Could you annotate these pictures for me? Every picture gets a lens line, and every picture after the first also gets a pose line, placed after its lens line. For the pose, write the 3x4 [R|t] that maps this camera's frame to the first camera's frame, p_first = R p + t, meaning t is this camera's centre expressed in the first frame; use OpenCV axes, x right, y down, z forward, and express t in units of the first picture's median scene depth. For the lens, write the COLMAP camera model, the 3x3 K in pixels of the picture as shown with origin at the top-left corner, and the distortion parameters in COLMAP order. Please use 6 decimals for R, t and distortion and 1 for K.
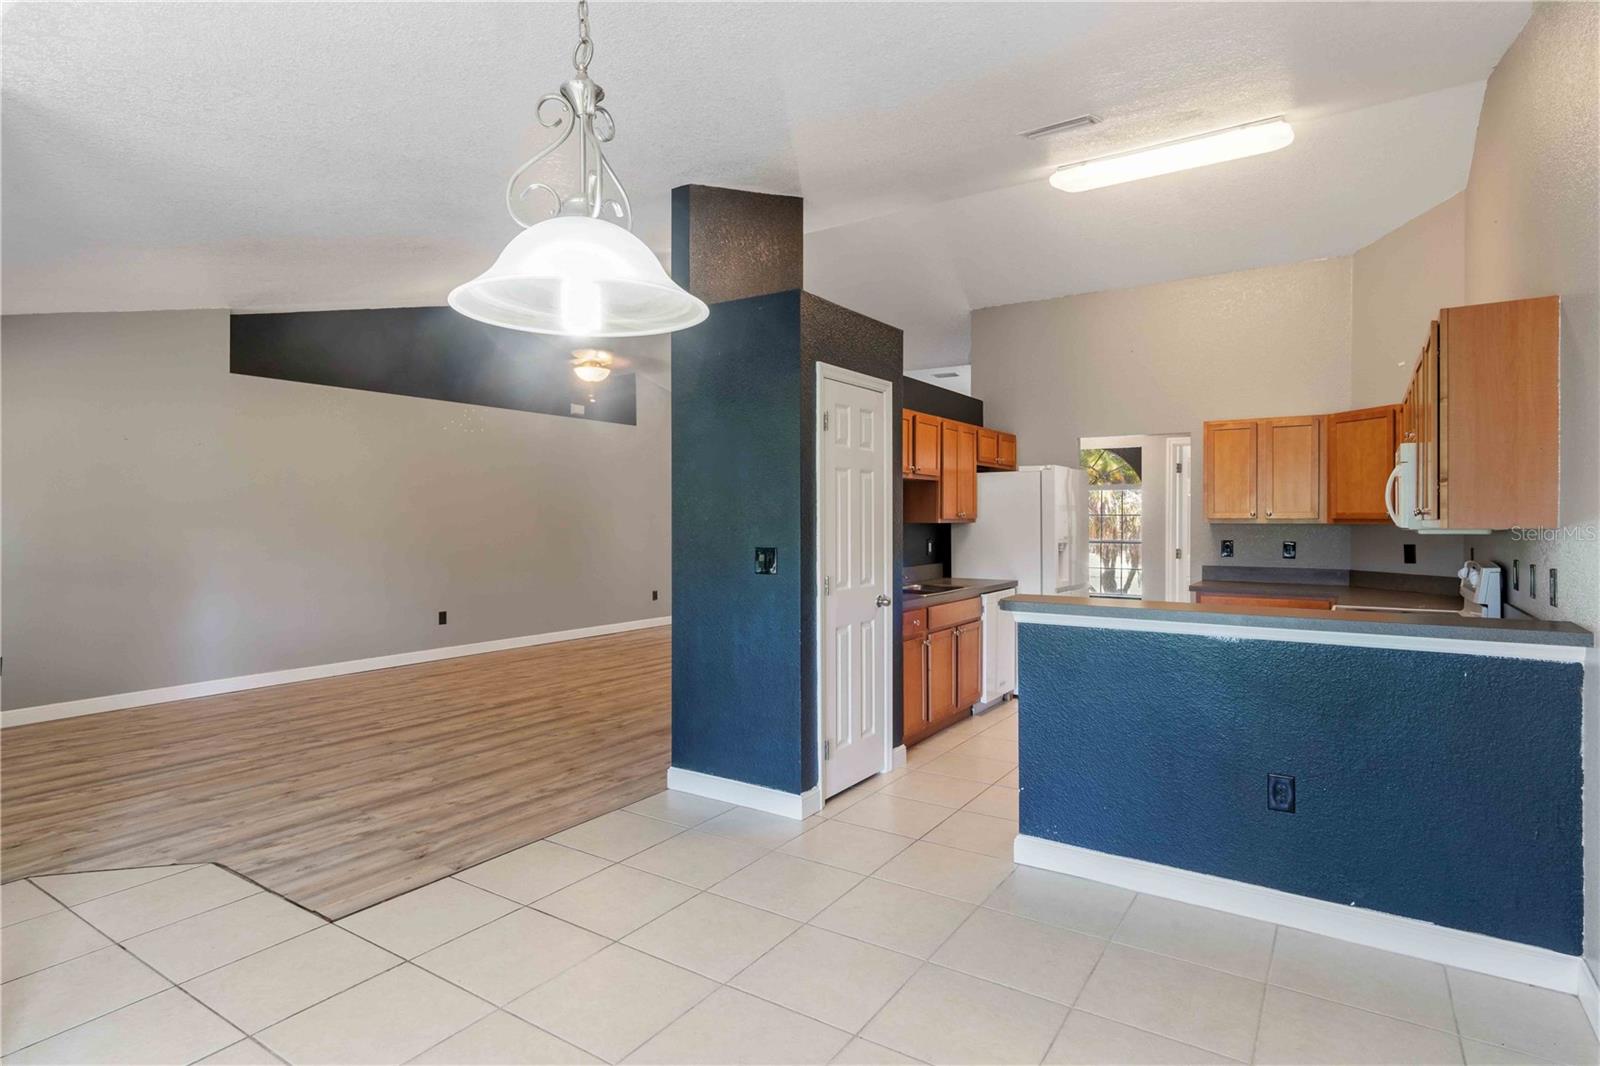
lens RADIAL K [[847.6, 0, 797.7], [0, 847.6, 521.3], [0, 0, 1]] dist [0.008522, 0.000599]
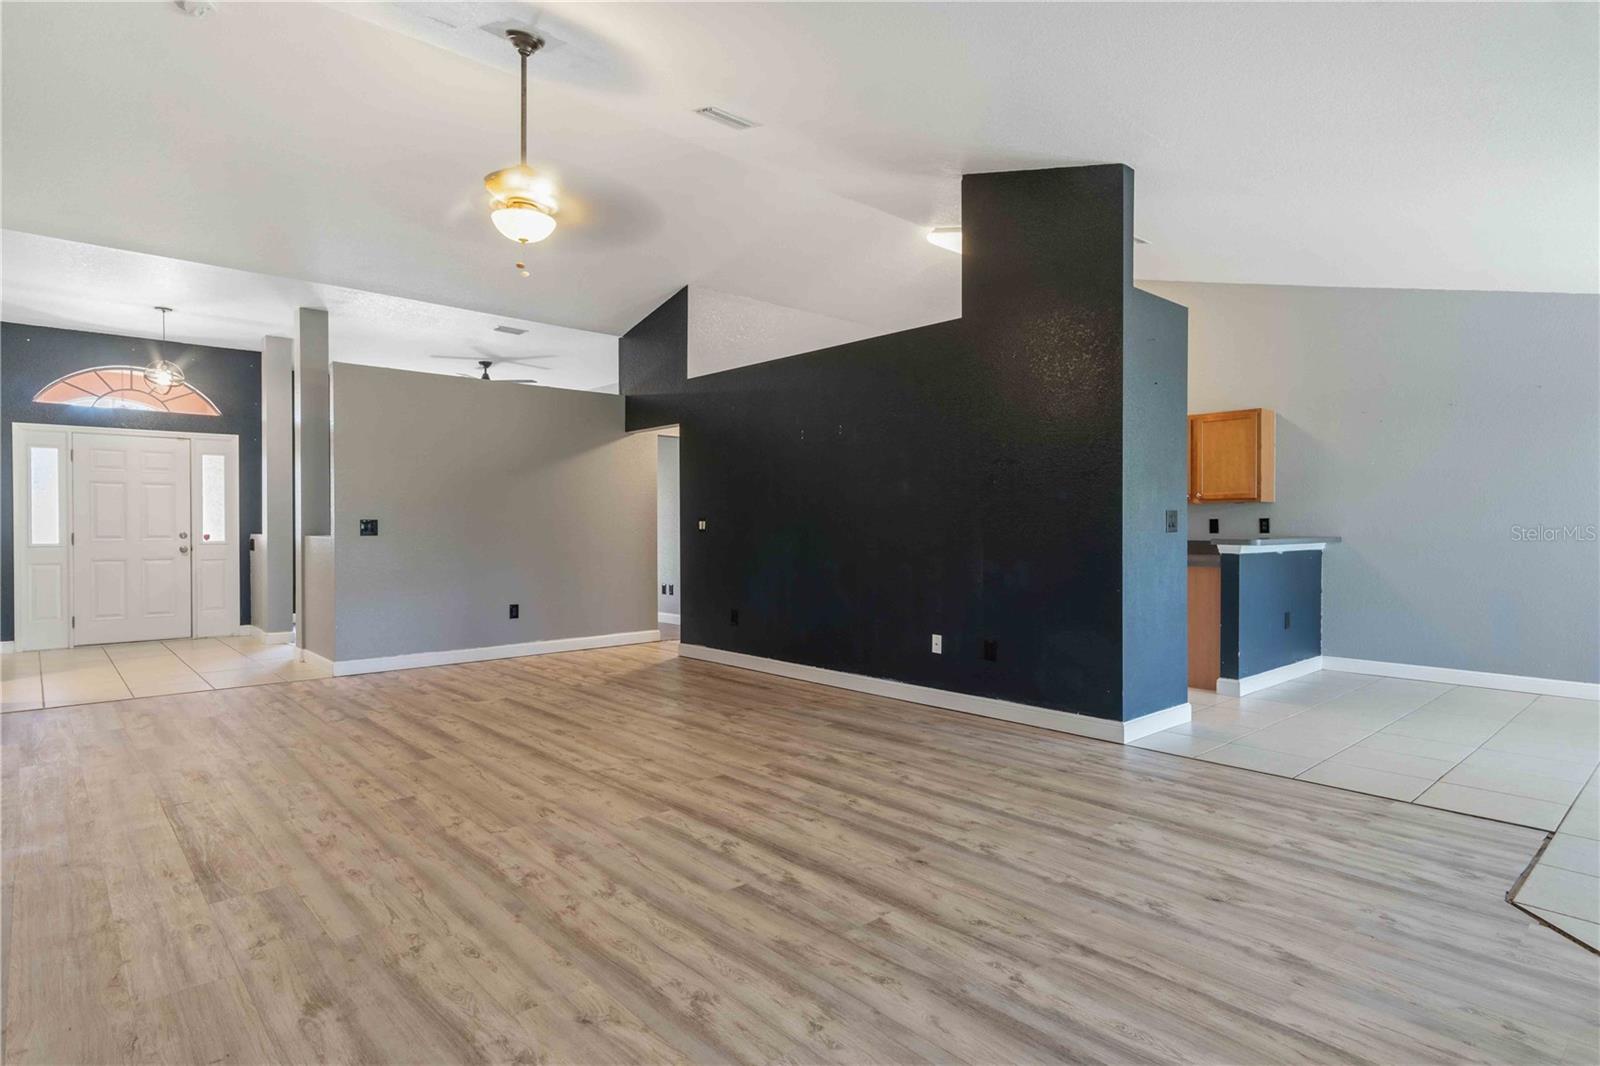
lens RADIAL K [[850.6, 0, 797.8], [0, 850.6, 524.3], [0, 0, 1]] dist [0.005504, 0.001000]
pose [[0.249520, -0.002008, 0.968367, -0.967167], [0.003716, 0.999992, 0.001116, 0.033827], [-0.968362, 0.003320, 0.249526, 0.865670]]
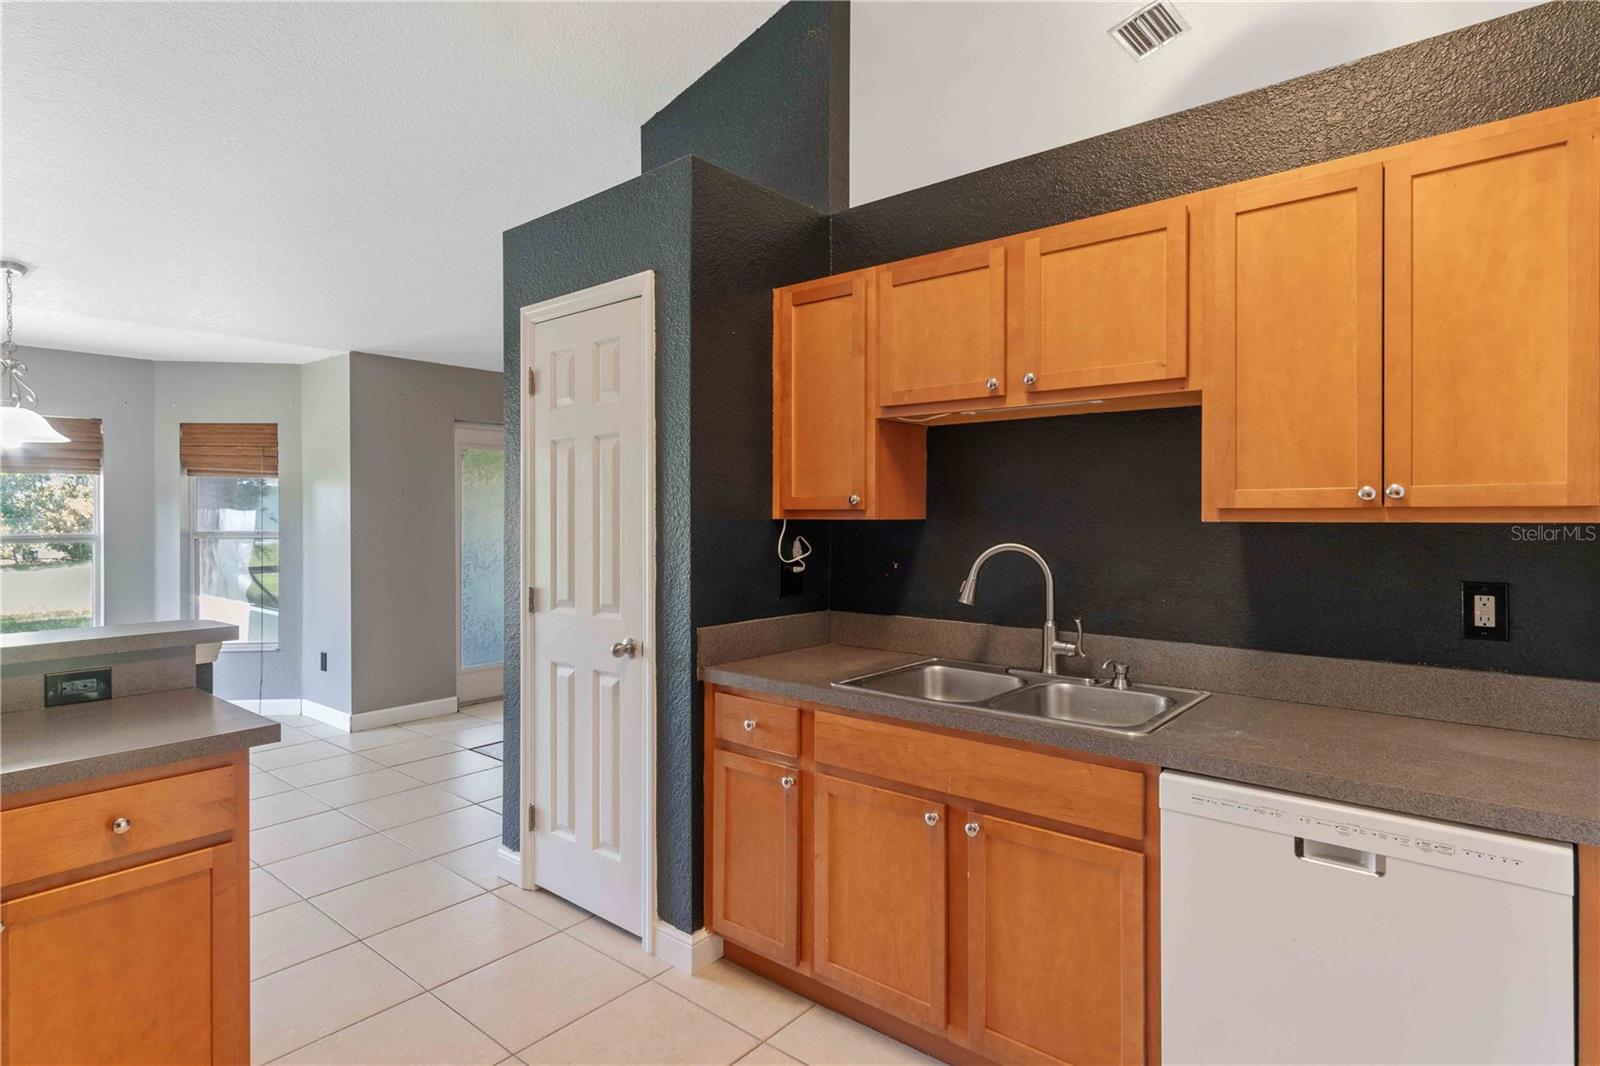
lens RADIAL K [[838.4, 0, 805.0], [0, 838.4, 516.0], [0, 0, 1]] dist [0.002799, 0.000235]
pose [[-0.116228, 0.001987, -0.993221, 0.537793], [-0.002235, 0.999995, 0.002262, -0.000574], [0.993220, 0.002482, -0.116223, 0.953410]]
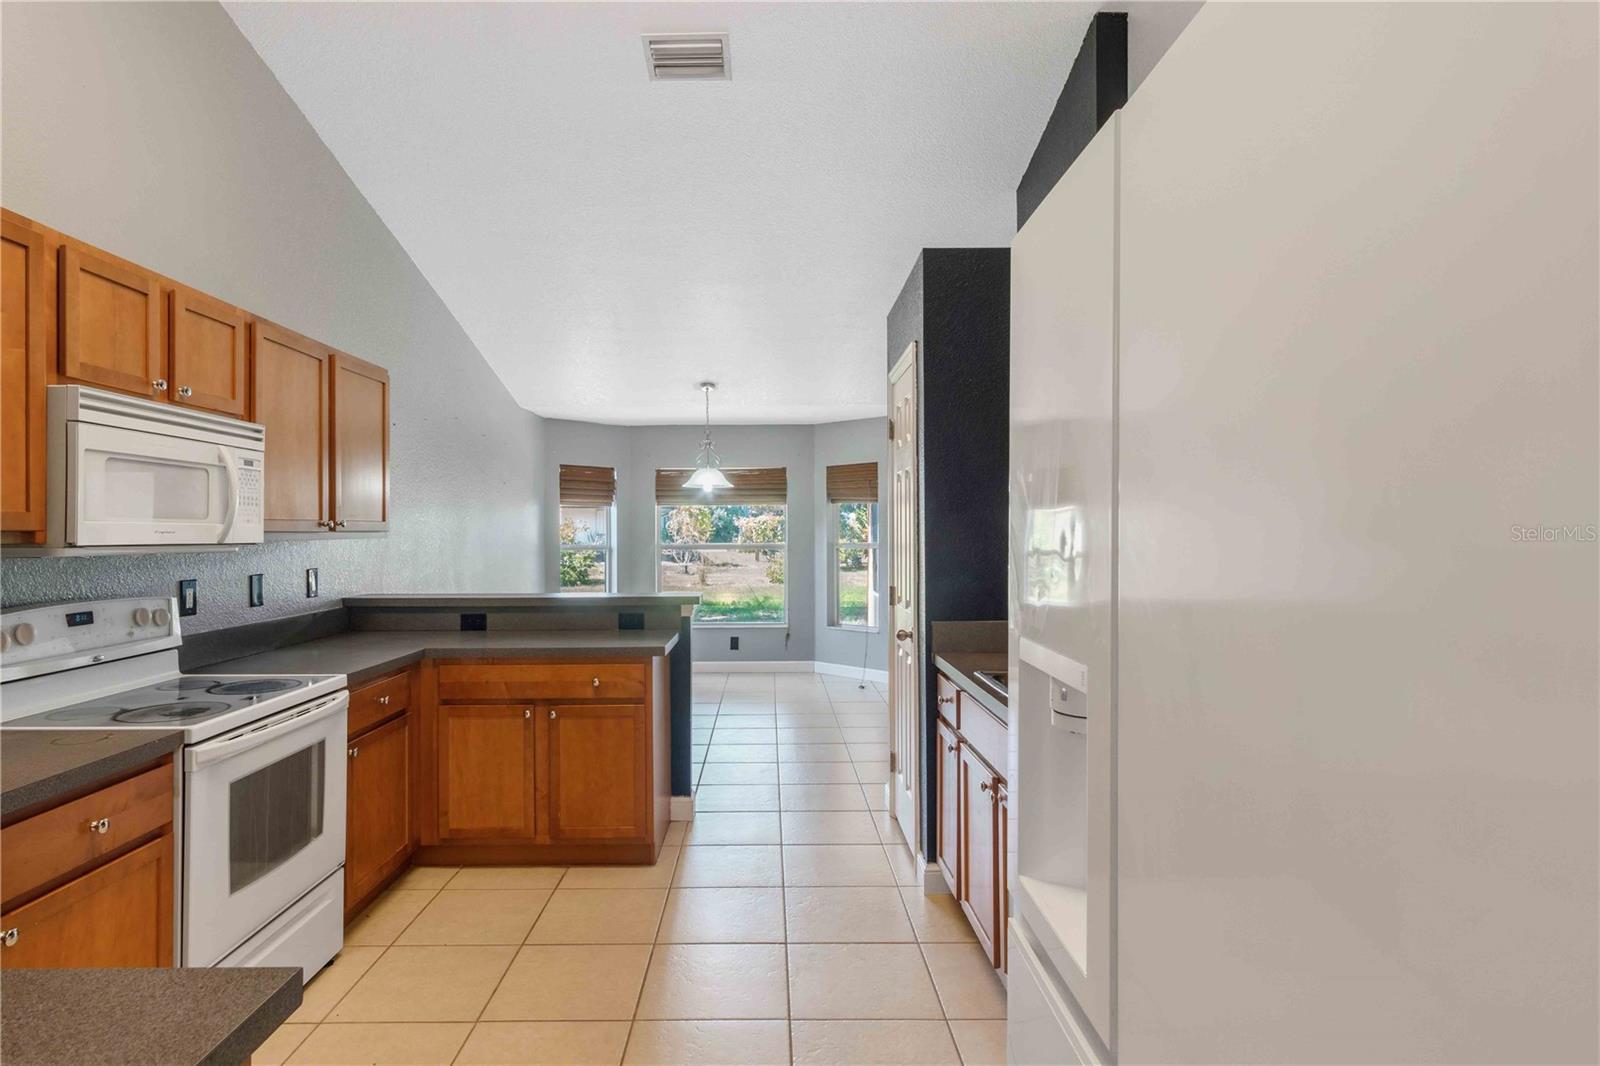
lens RADIAL K [[853.5, 0, 731.8], [0, 853.5, 526.0], [0, 0, 1]] dist [0.003003, 0.001061]
pose [[-0.856201, 0.000479, -0.516643, 0.512941], [0.002771, 0.999989, -0.003665, -0.002011], [0.516636, -0.004569, -0.856193, 1.255317]]
